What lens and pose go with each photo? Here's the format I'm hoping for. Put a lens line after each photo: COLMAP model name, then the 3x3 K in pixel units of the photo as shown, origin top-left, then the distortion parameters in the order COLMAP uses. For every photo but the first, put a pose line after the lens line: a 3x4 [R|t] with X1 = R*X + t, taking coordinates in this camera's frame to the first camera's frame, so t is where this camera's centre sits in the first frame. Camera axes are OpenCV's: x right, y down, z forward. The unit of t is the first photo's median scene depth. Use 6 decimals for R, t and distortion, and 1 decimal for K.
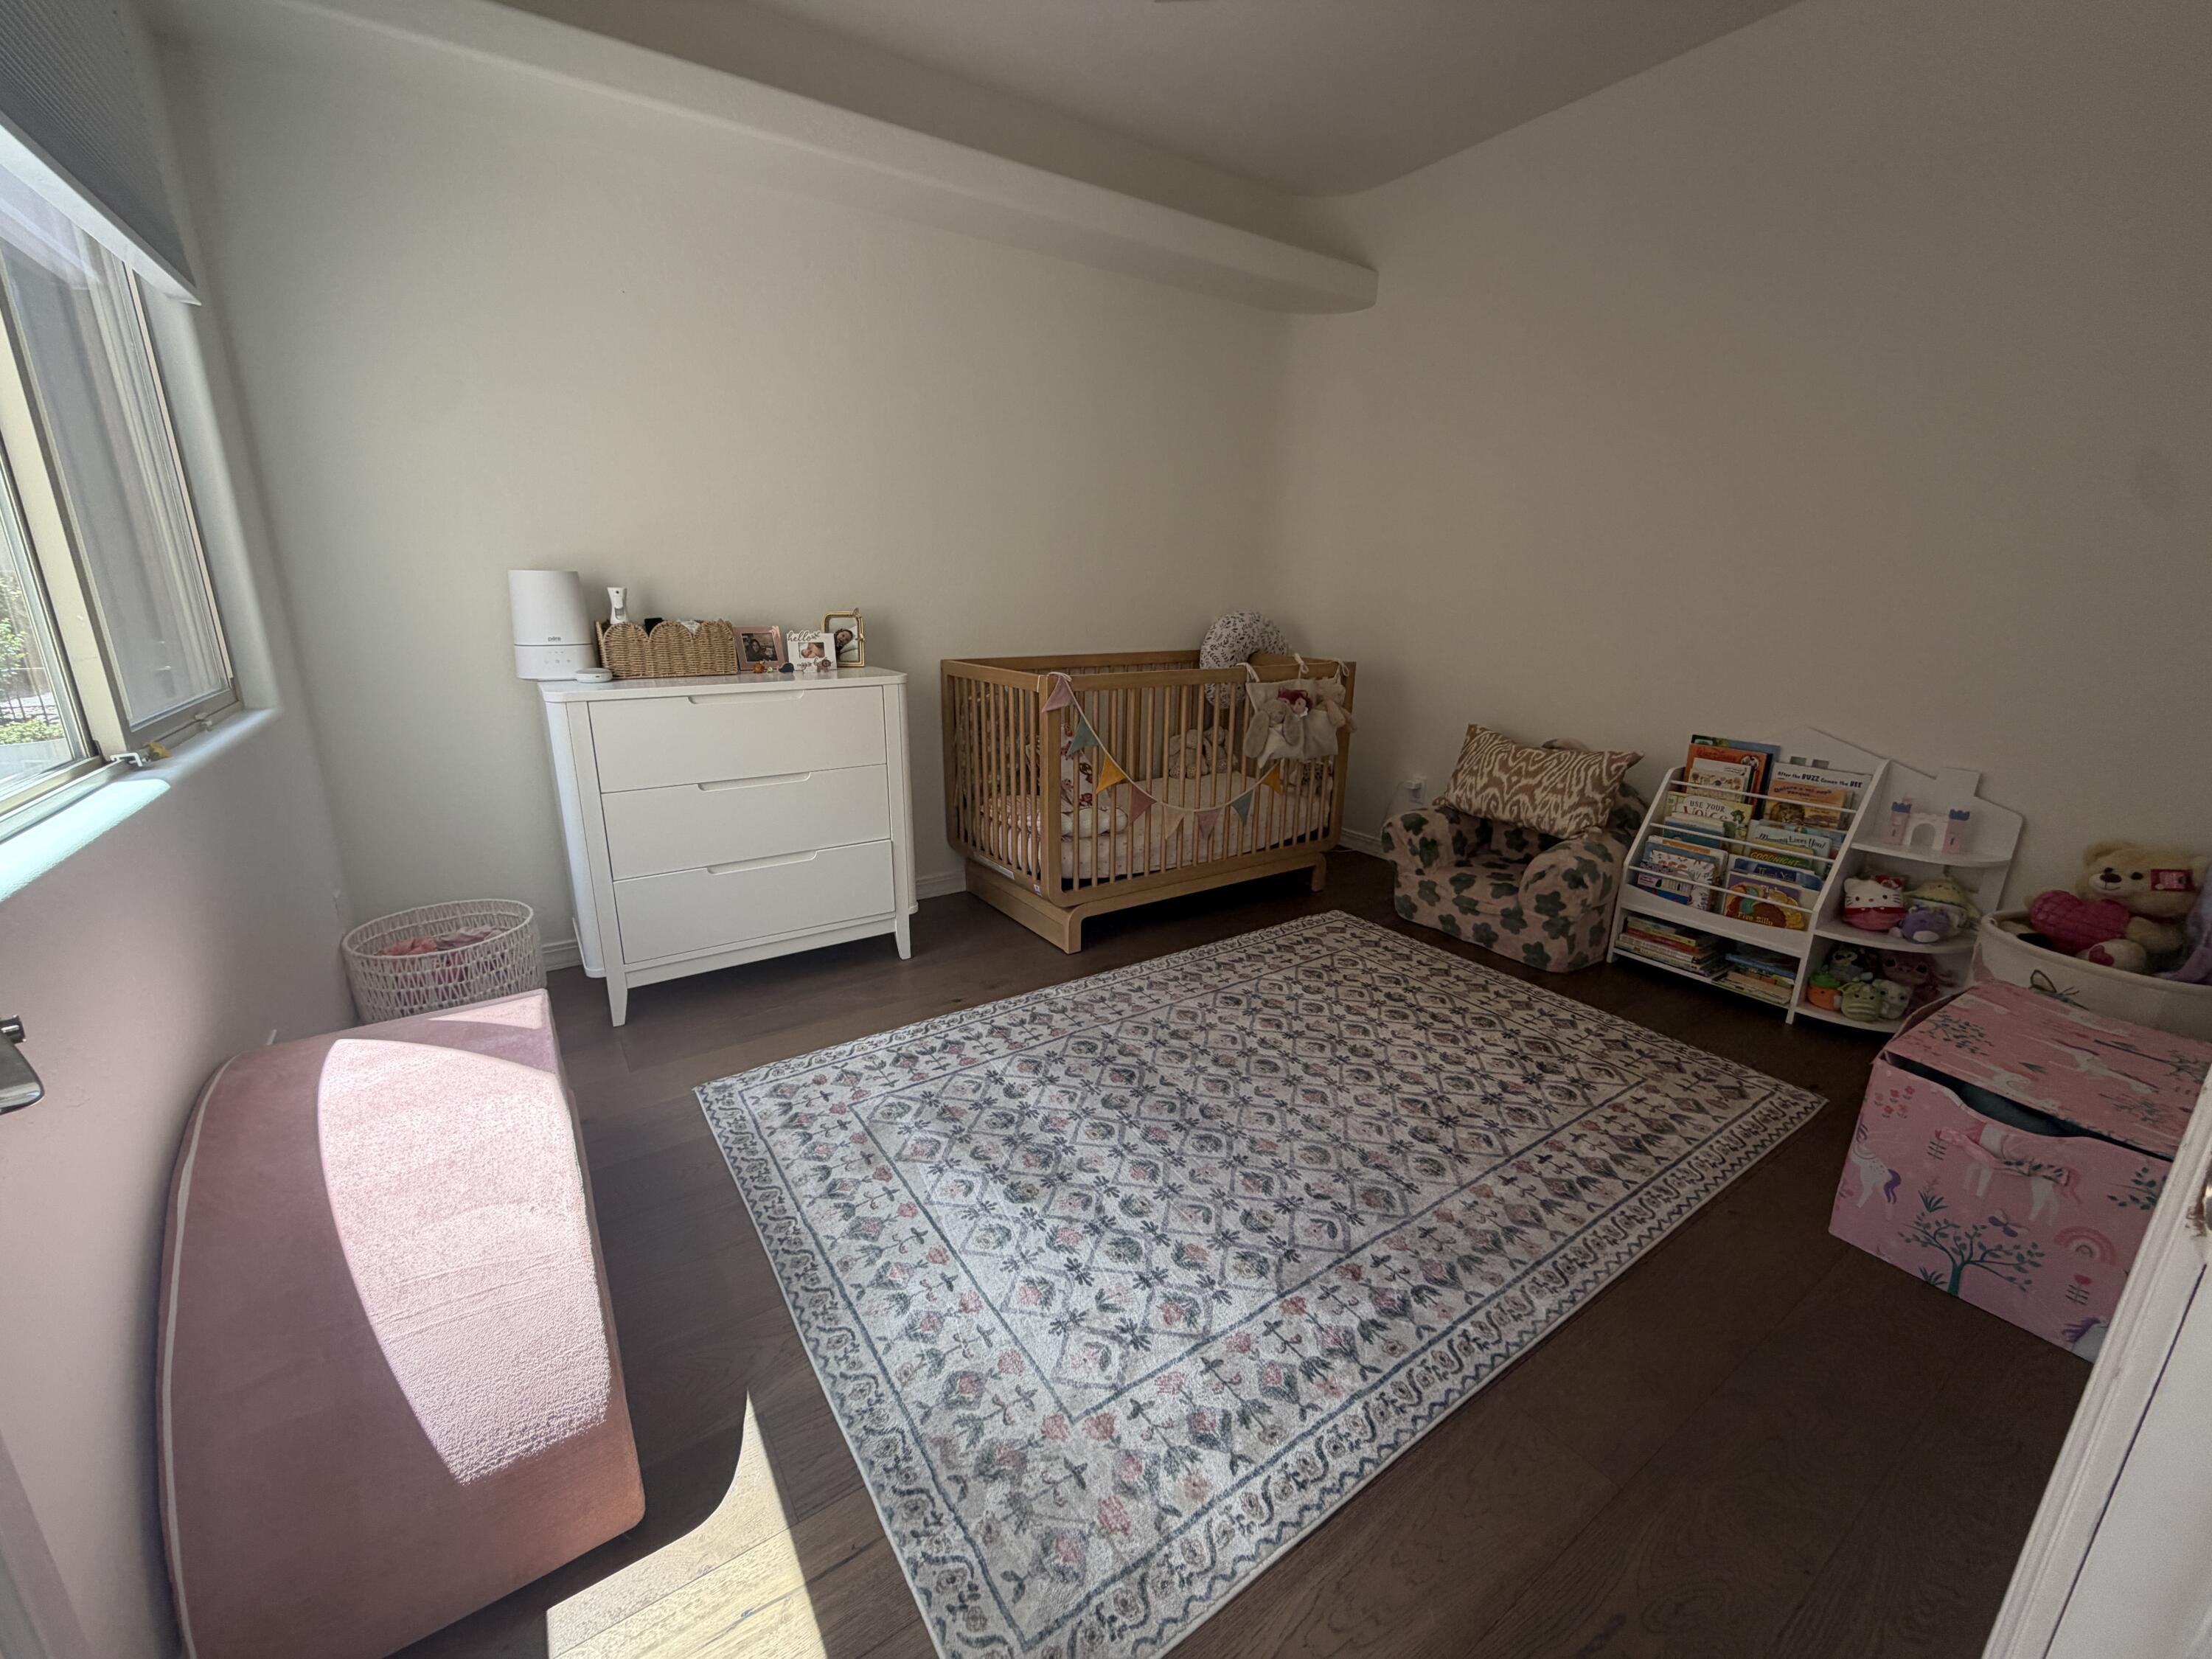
lens RADIAL K [[878.3, 0, 1097.8], [0, 878.3, 829.6], [0, 0, 1]] dist [0.002157, -0.000839]
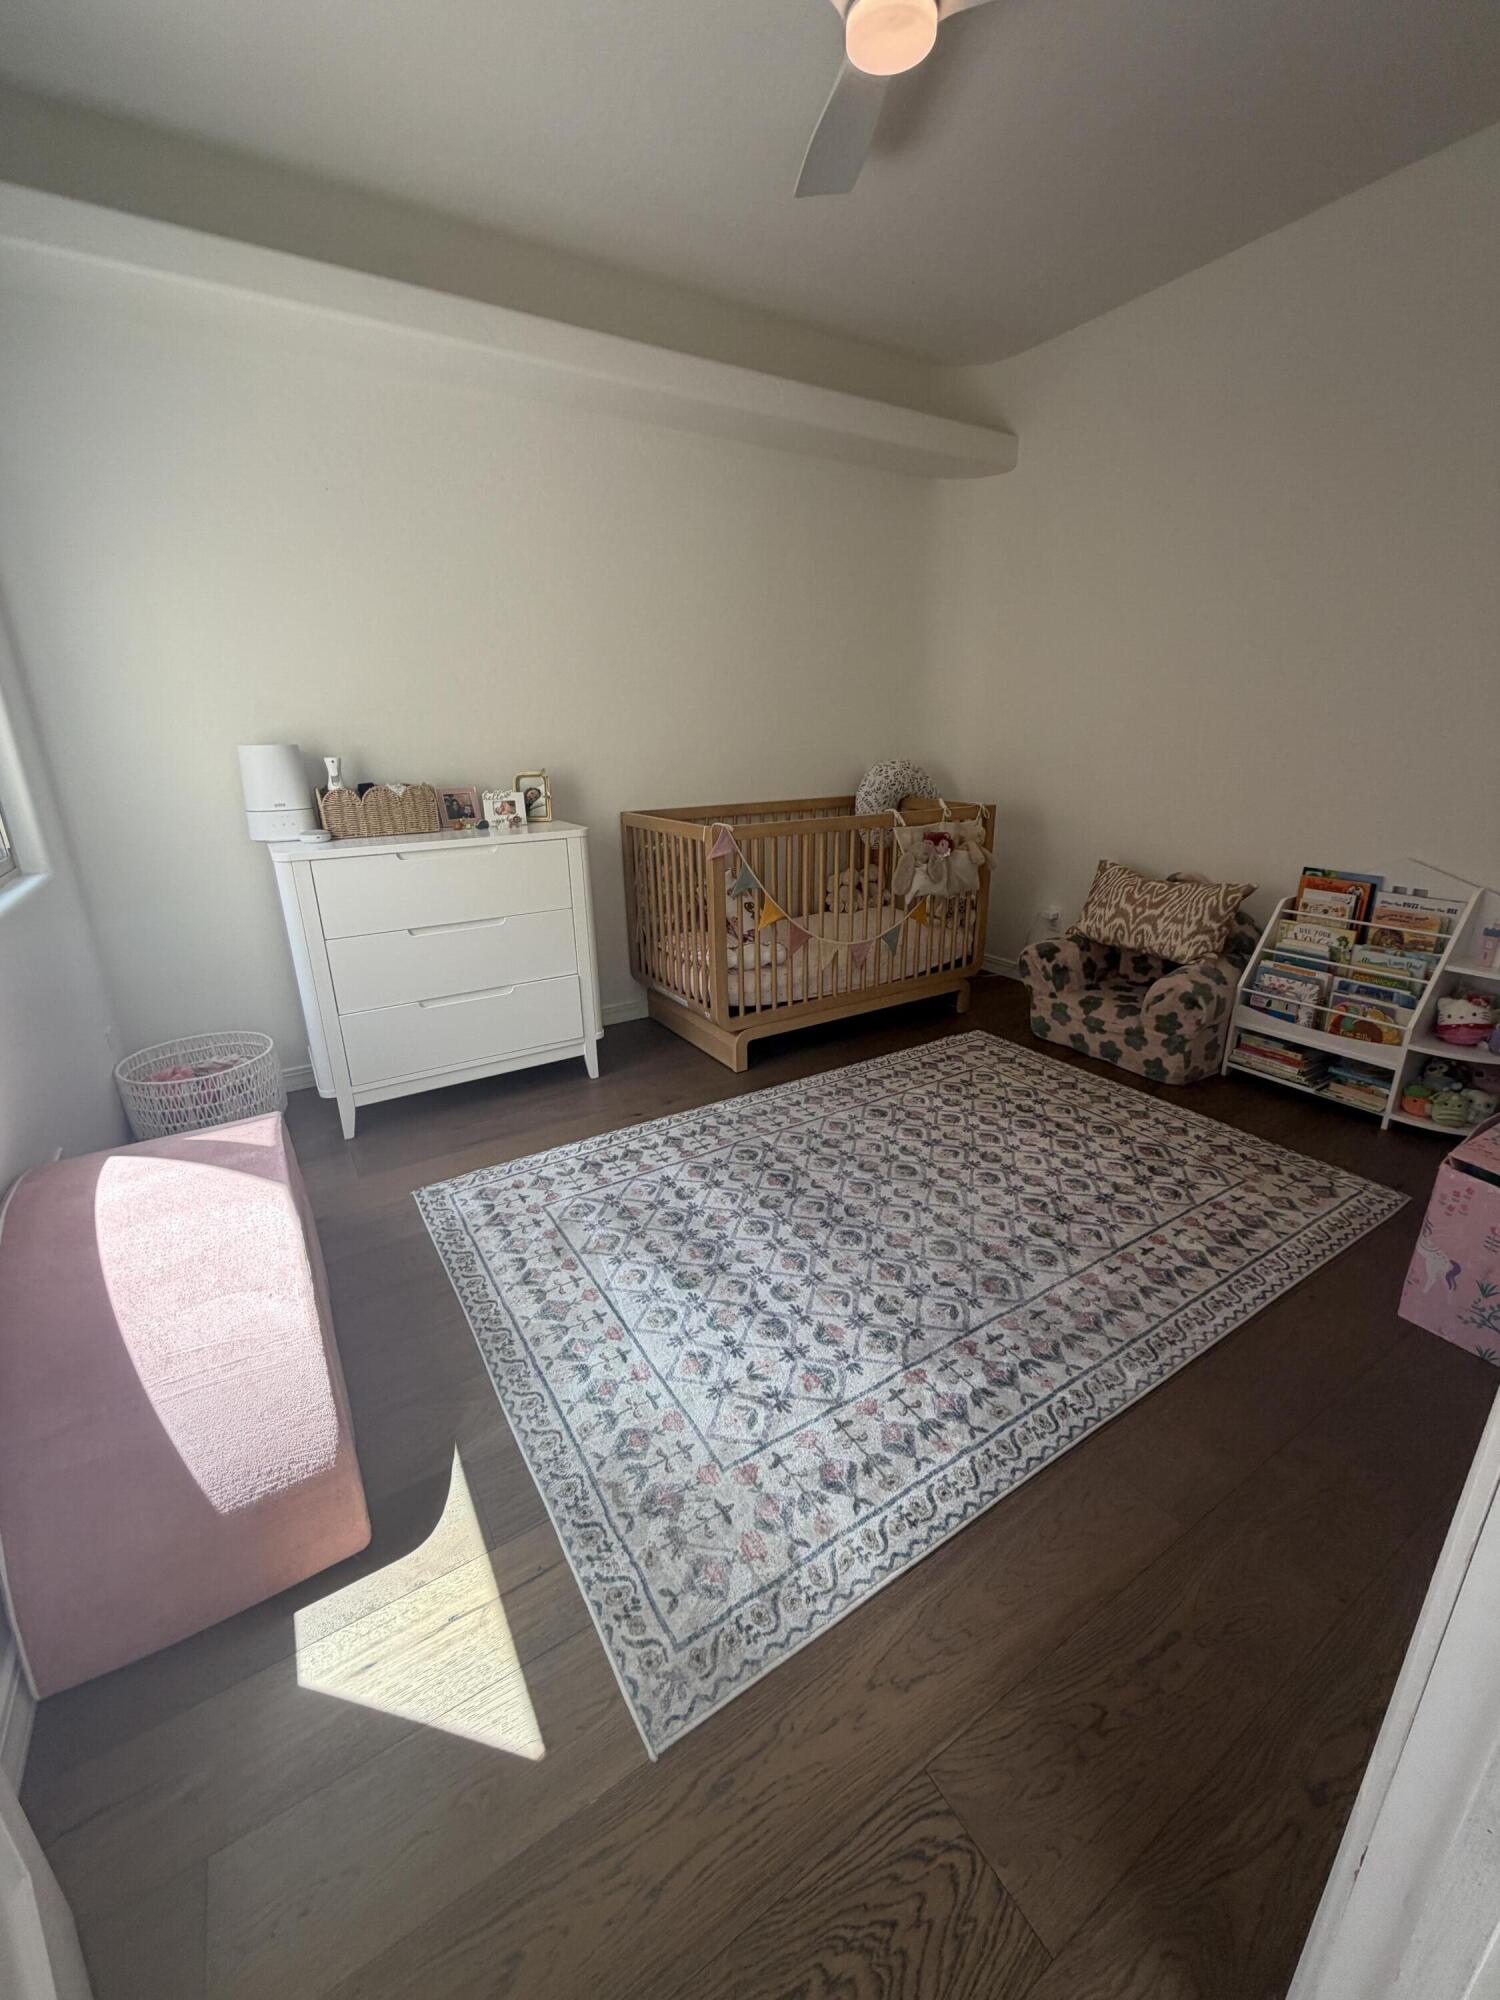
lens RADIAL K [[794.1, 0, 750.1], [0, 794.1, 992.6], [0, 0, 1]] dist [0.002157, -0.000839]
pose [[0.999119, -0.014263, -0.039467, 0.036605], [0.016191, 0.998669, 0.048960, -0.015773], [0.038716, -0.049556, 0.998021, -0.025929]]
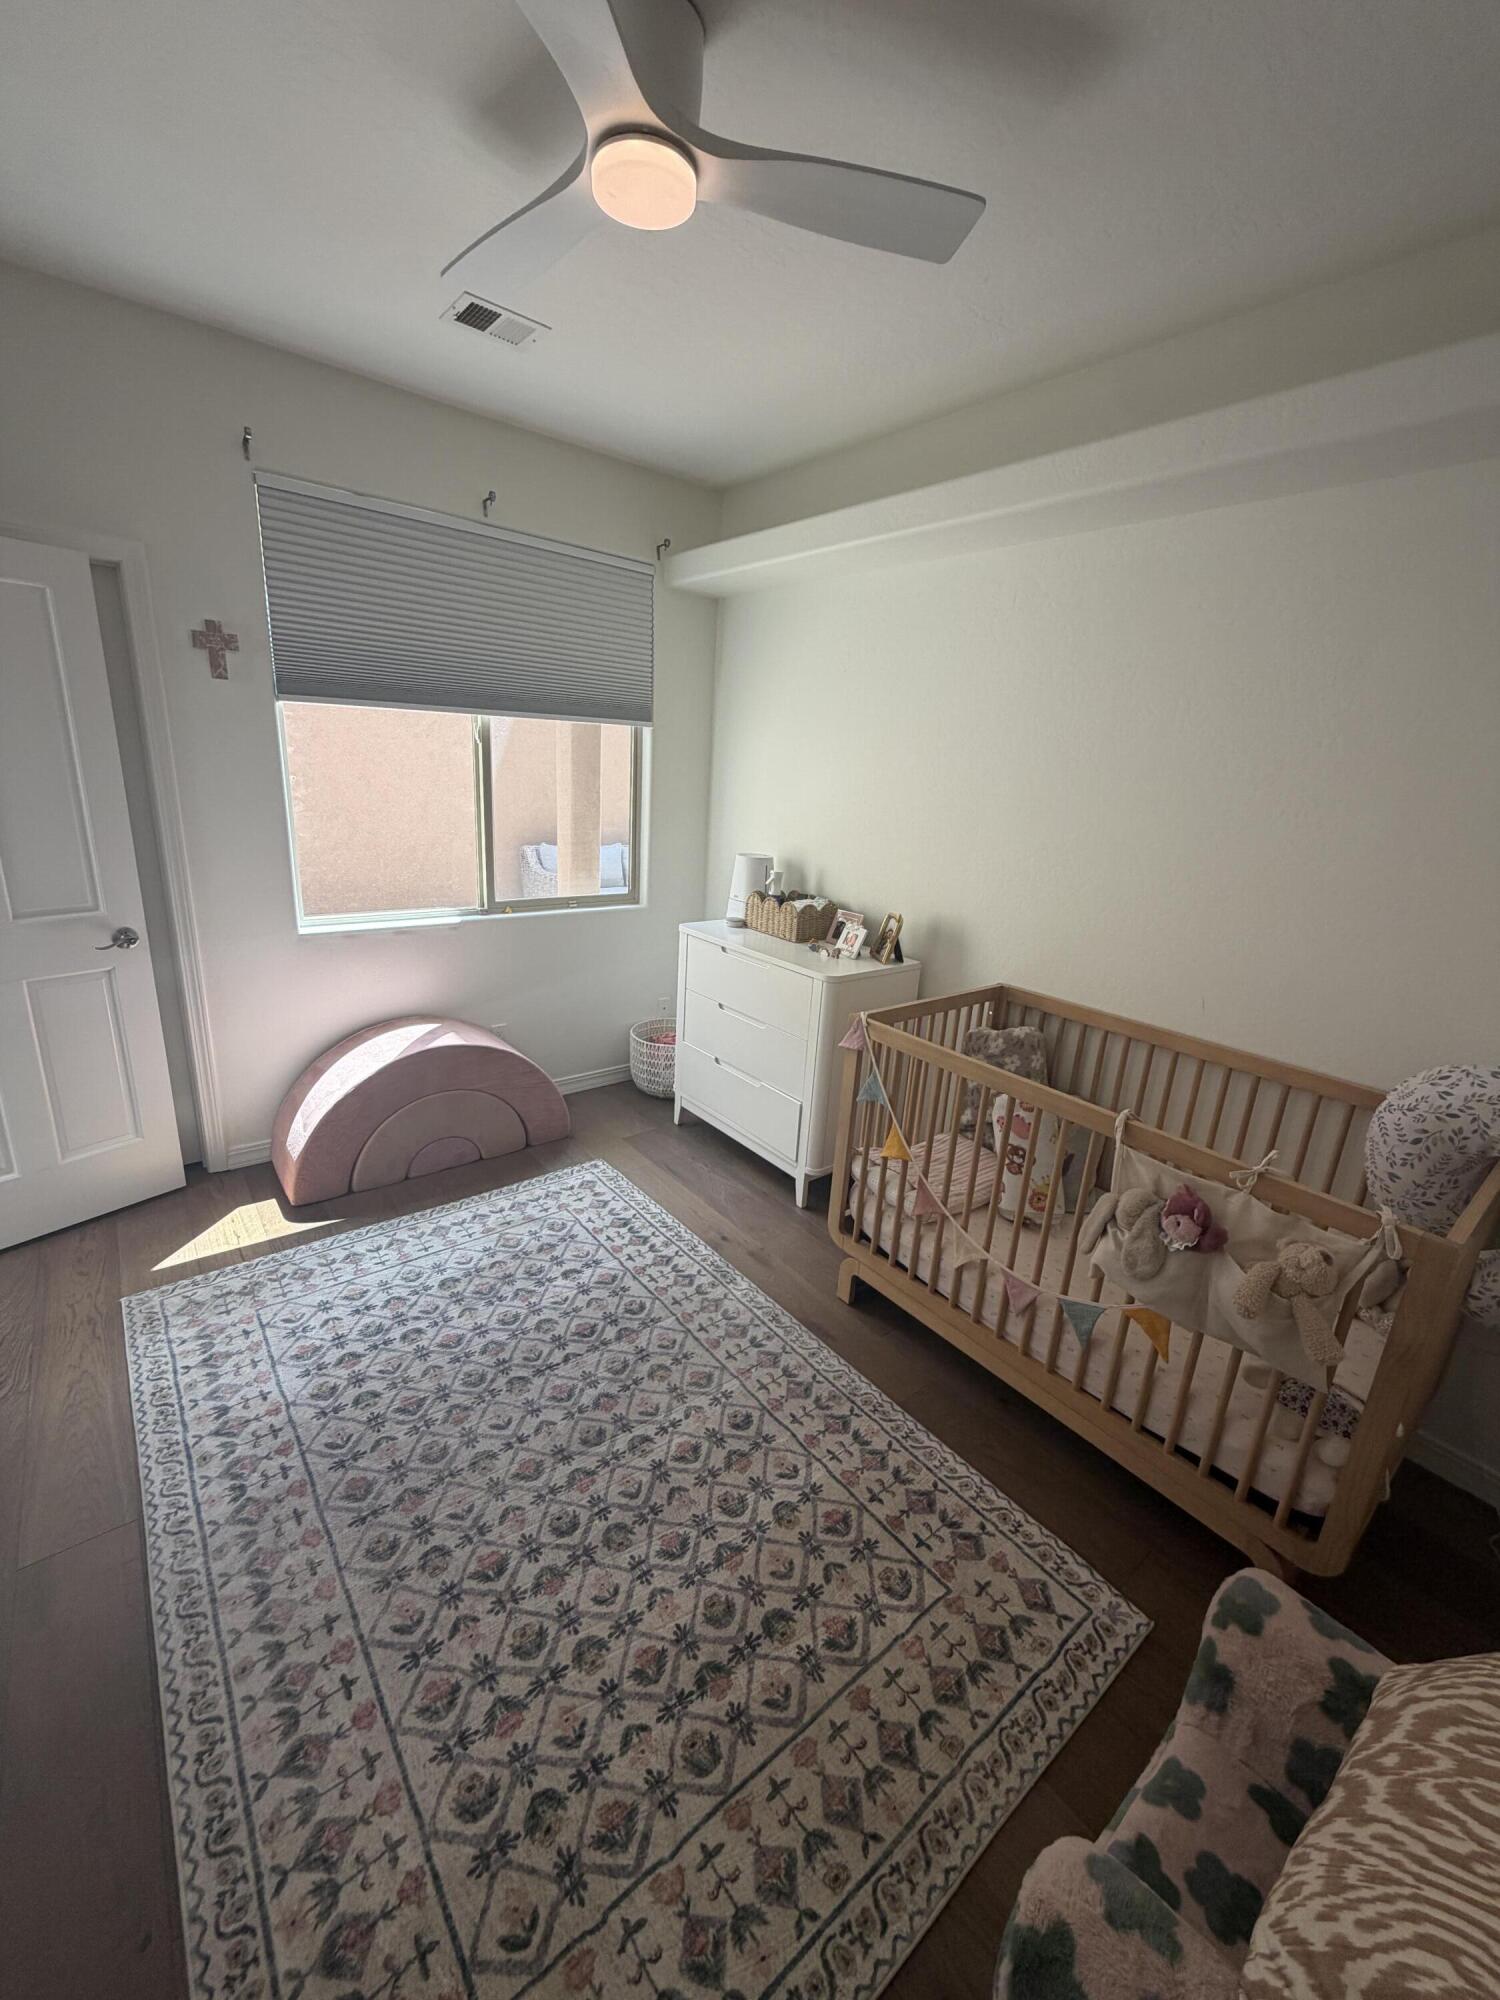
lens RADIAL K [[794.1, 0, 755.7], [0, 794.1, 991.9], [0, 0, 1]] dist [0.002157, -0.000839]
pose [[0.088668, 0.270850, -0.958529, 0.966674], [-0.321672, 0.918543, 0.229795, -0.459609], [0.942690, 0.287957, 0.168570, 0.940718]]
